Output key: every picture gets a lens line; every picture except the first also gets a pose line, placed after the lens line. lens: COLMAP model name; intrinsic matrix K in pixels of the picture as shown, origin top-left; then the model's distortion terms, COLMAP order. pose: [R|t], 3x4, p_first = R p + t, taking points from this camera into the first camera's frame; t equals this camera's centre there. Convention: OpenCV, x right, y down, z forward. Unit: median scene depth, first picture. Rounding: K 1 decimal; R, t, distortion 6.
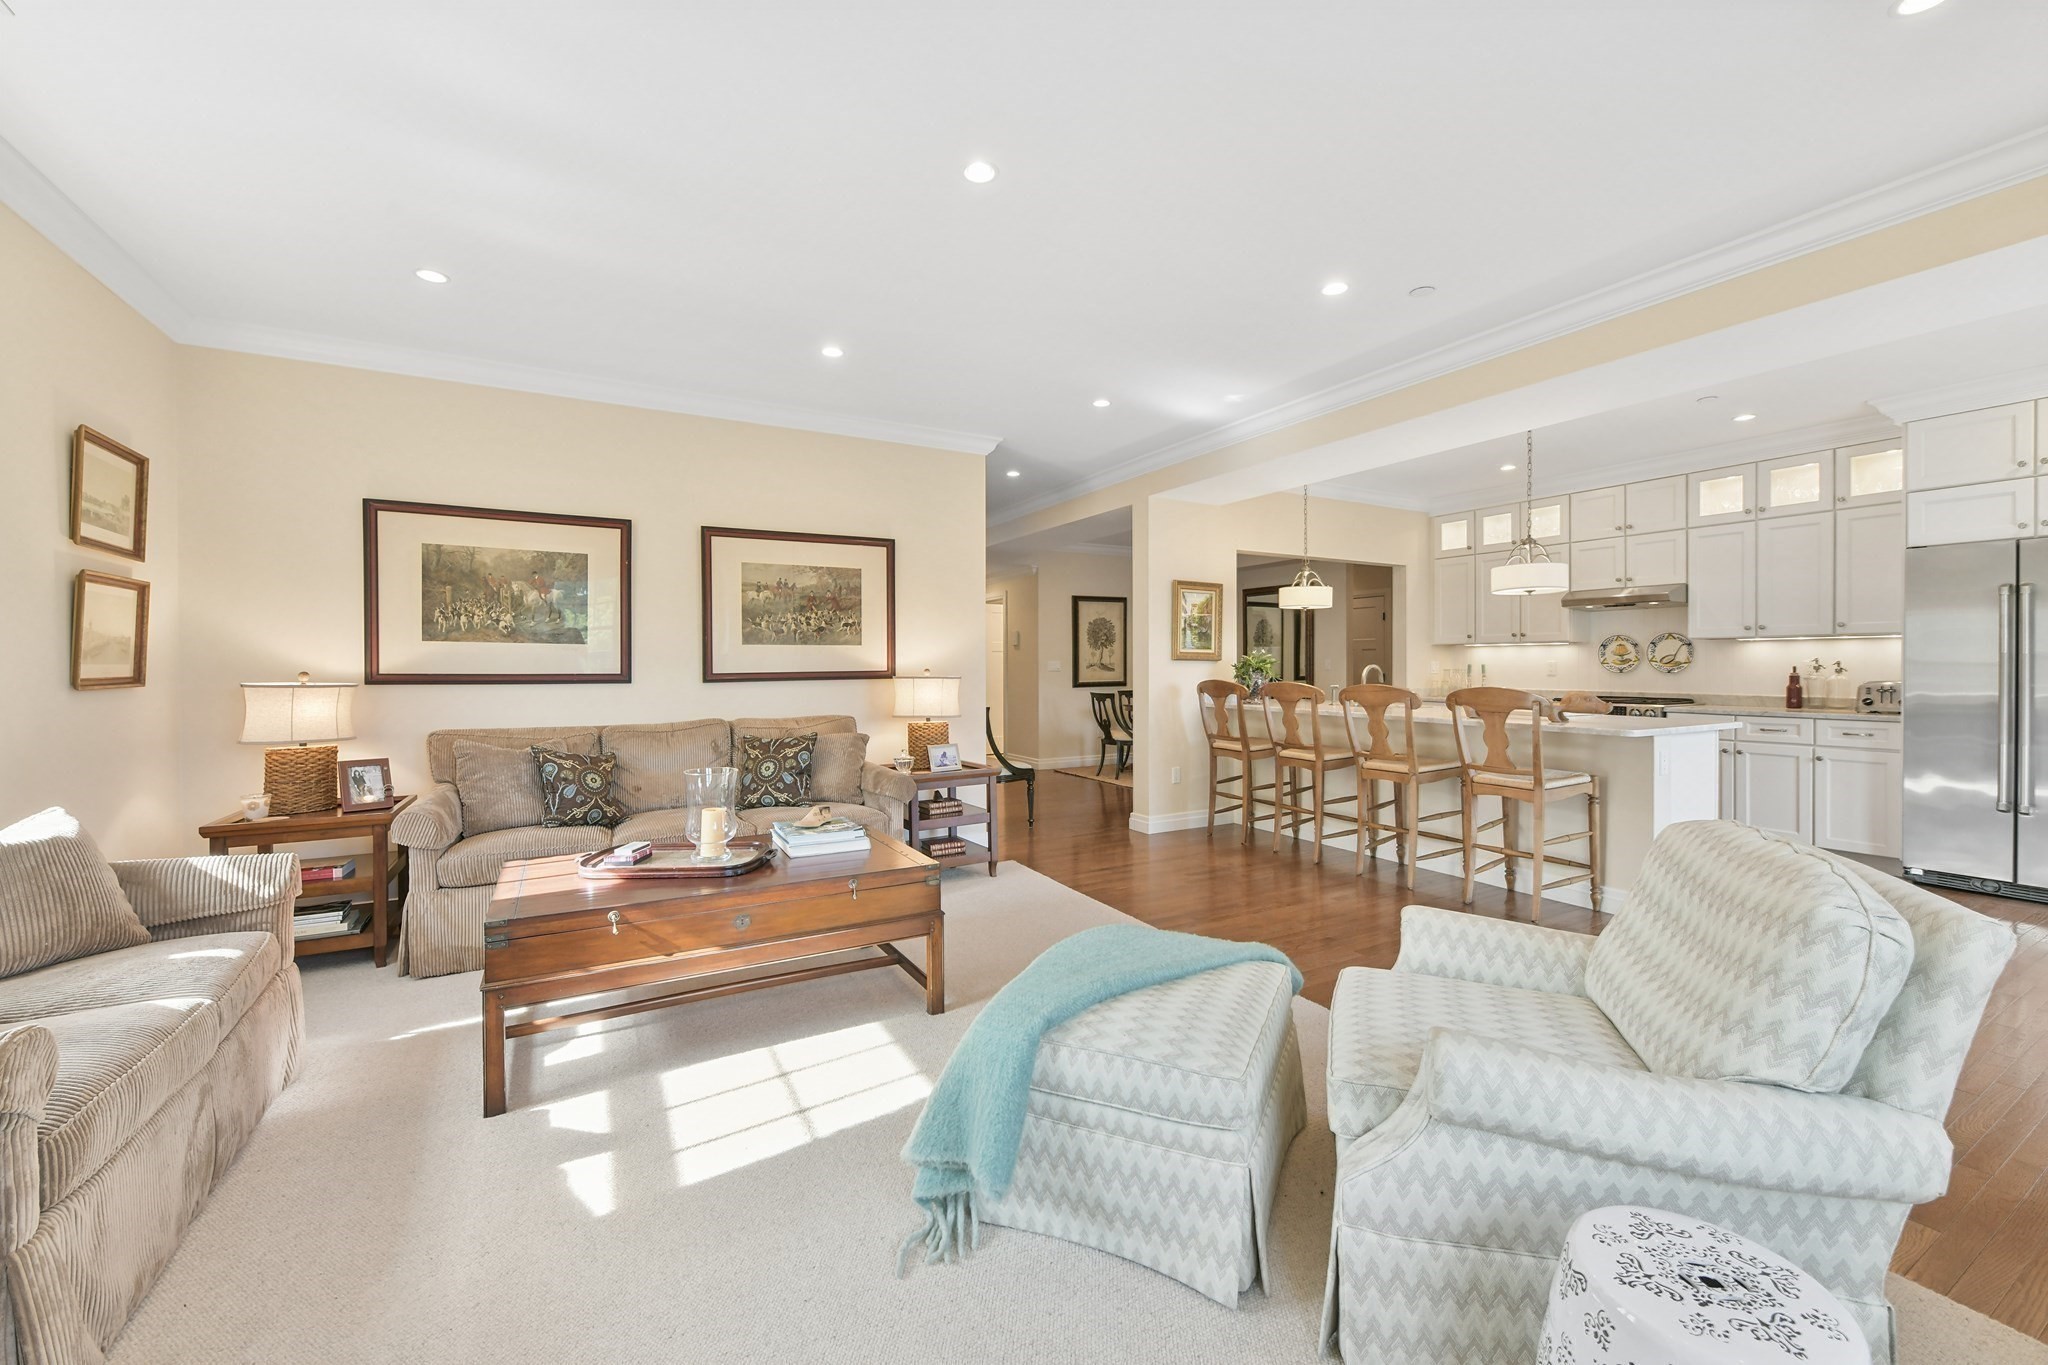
lens RADIAL K [[817.5, 0, 1032.2], [0, 817.5, 669.6], [0, 0, 1]] dist [-0.005213, -0.000327]
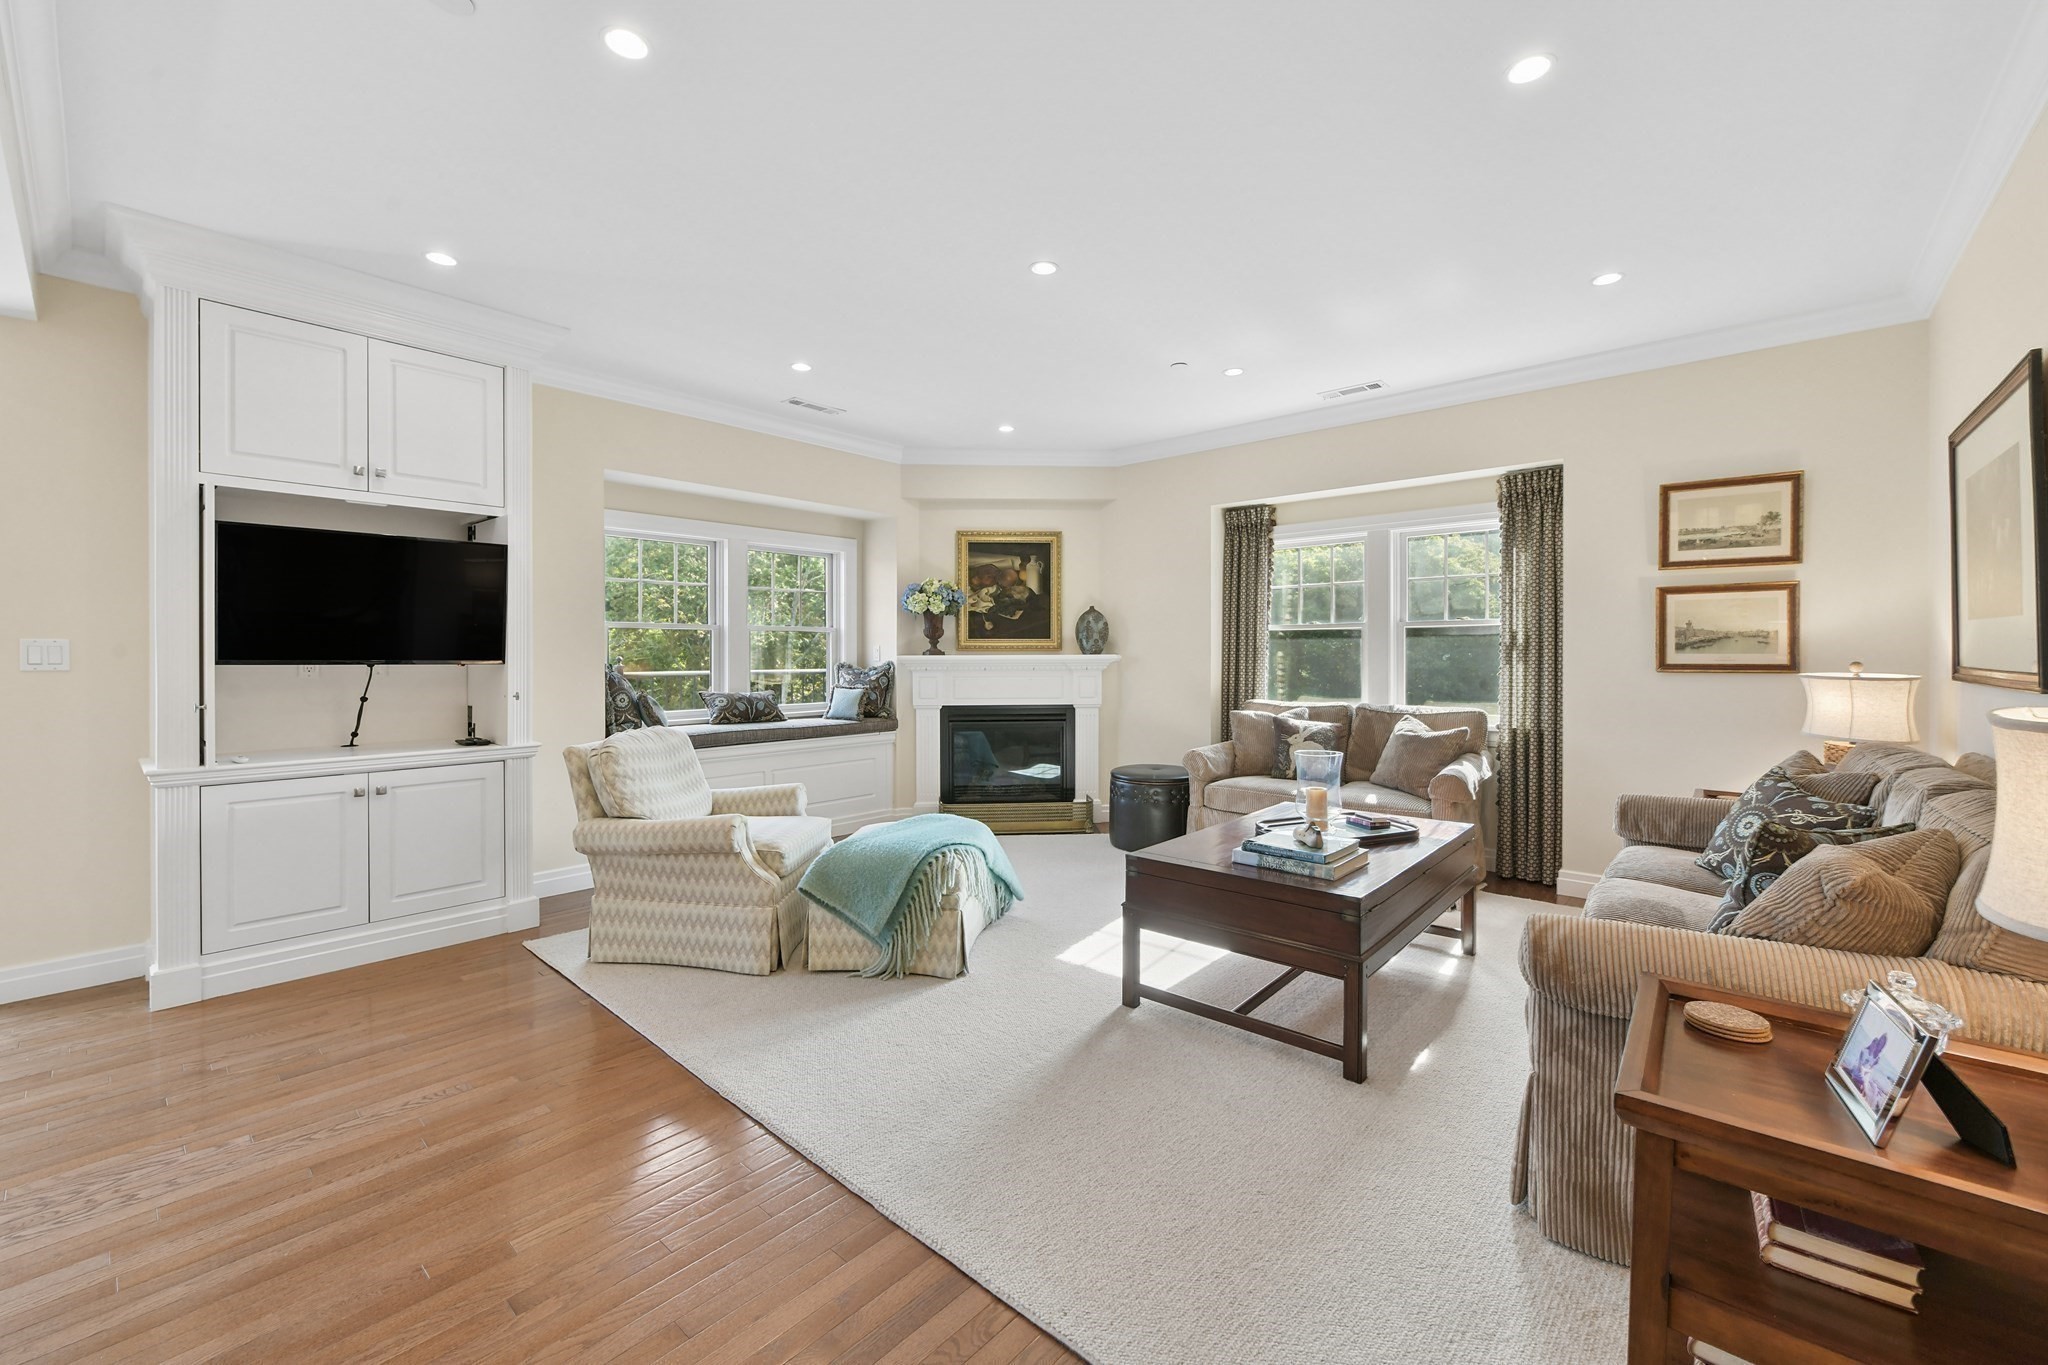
lens RADIAL K [[823.5, 0, 1032.3], [0, 823.5, 658.3], [0, 0, 1]] dist [-0.002497, -0.000737]
pose [[-0.943160, 0.003089, -0.332325, 0.185439], [-0.000457, 0.999944, 0.010591, -0.007569], [0.332339, 0.010141, -0.943105, 1.080366]]
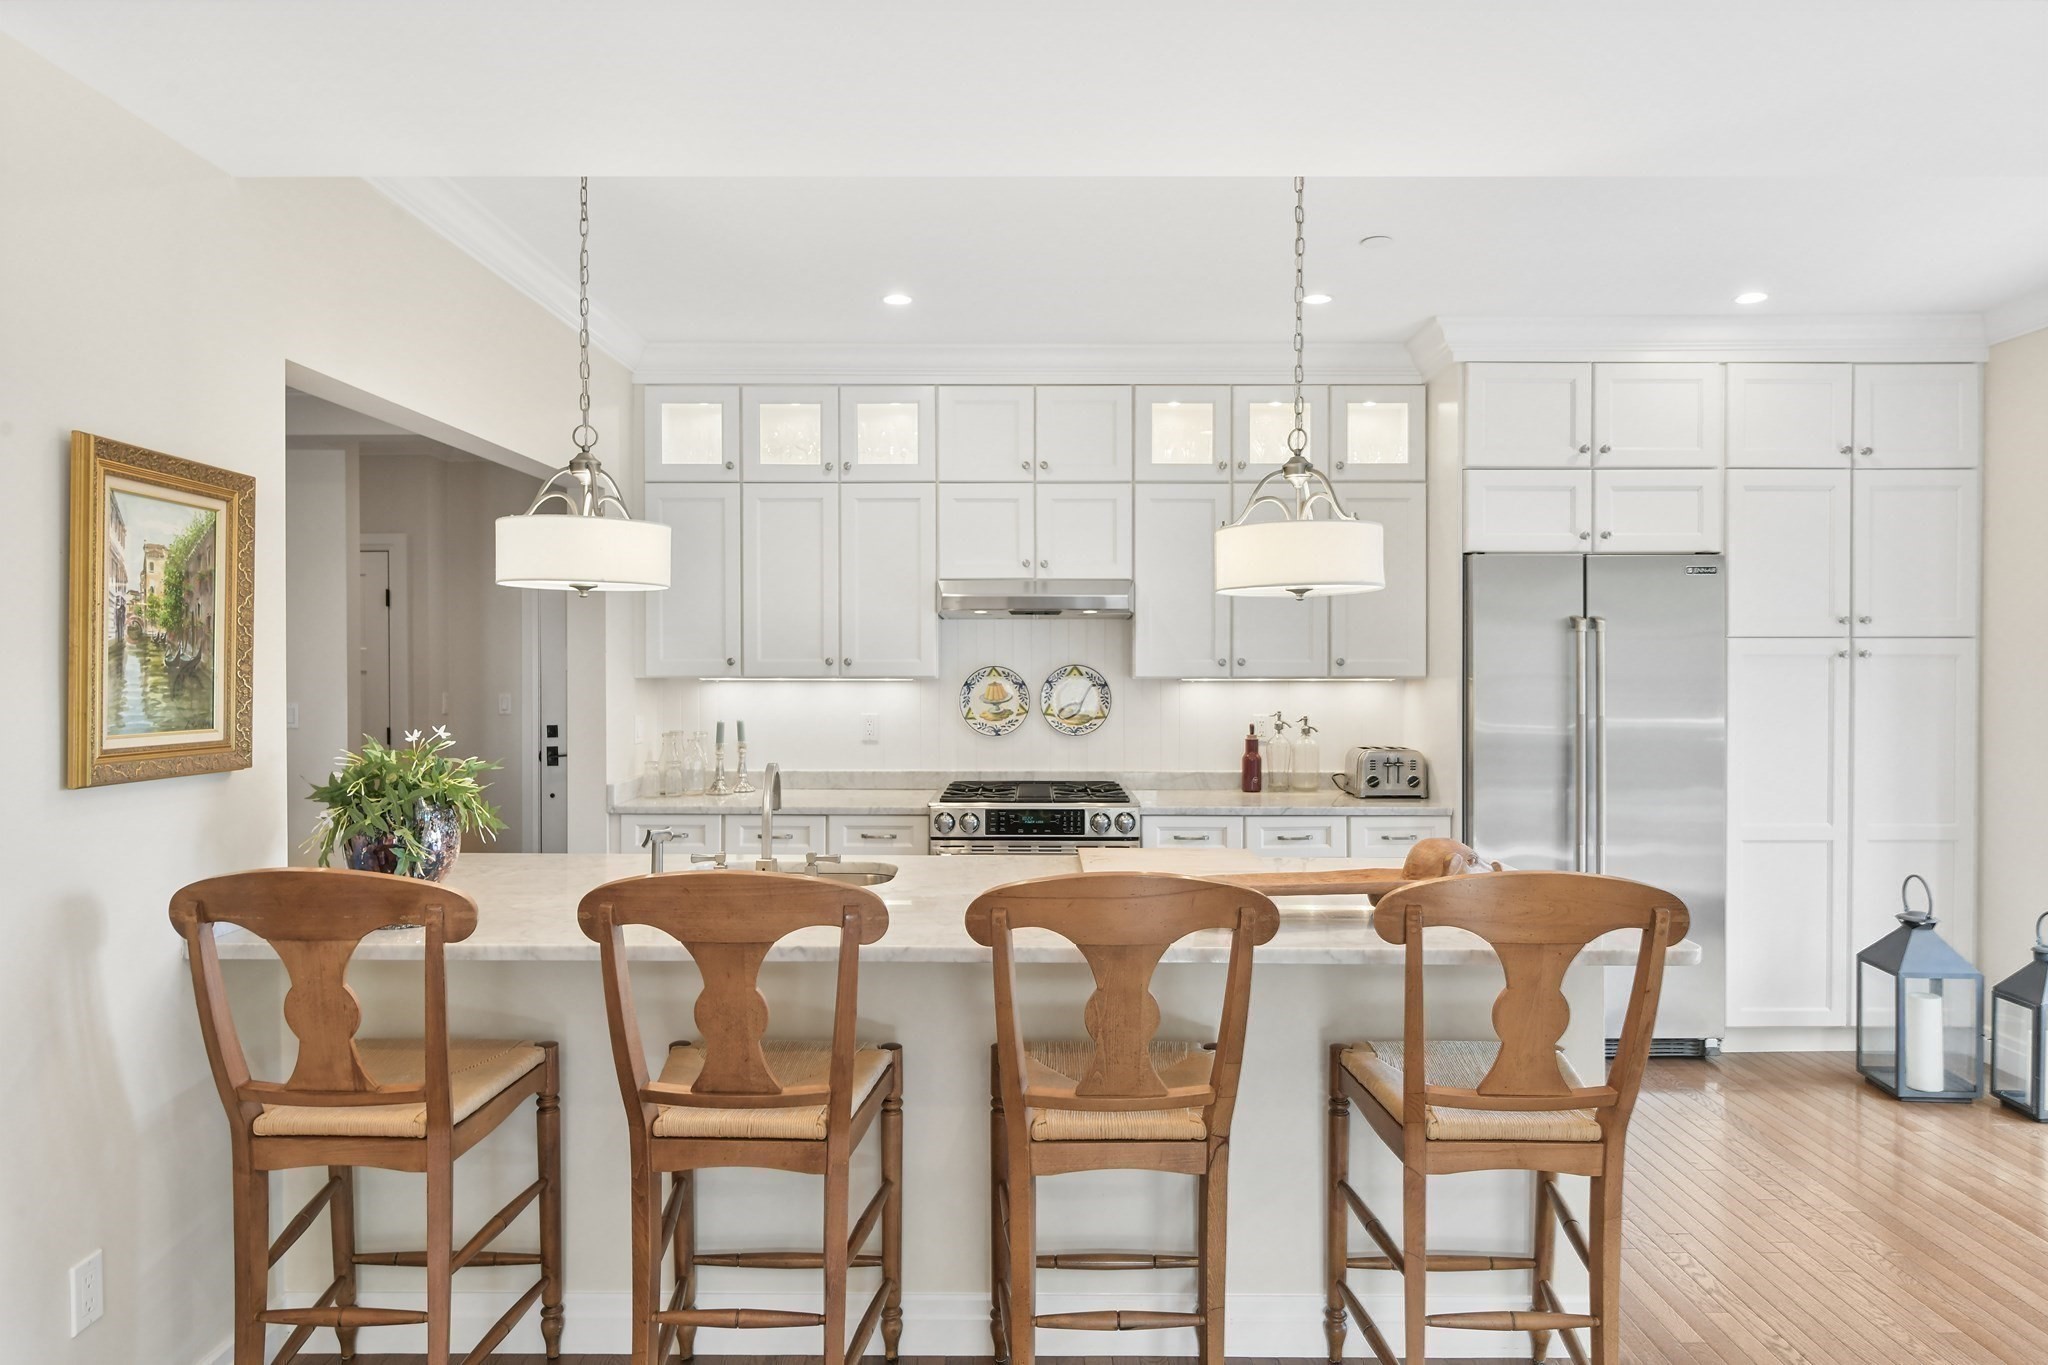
lens RADIAL K [[1295.7, 0, 1040.1], [0, 1295.7, 673.6], [0, 0, 1]] dist [-0.001304, 0.000819]
pose [[0.493090, -0.005613, 0.869960, -0.007642], [0.004248, 0.999983, 0.004044, -0.051492], [-0.869968, 0.001702, 0.493106, 0.704259]]
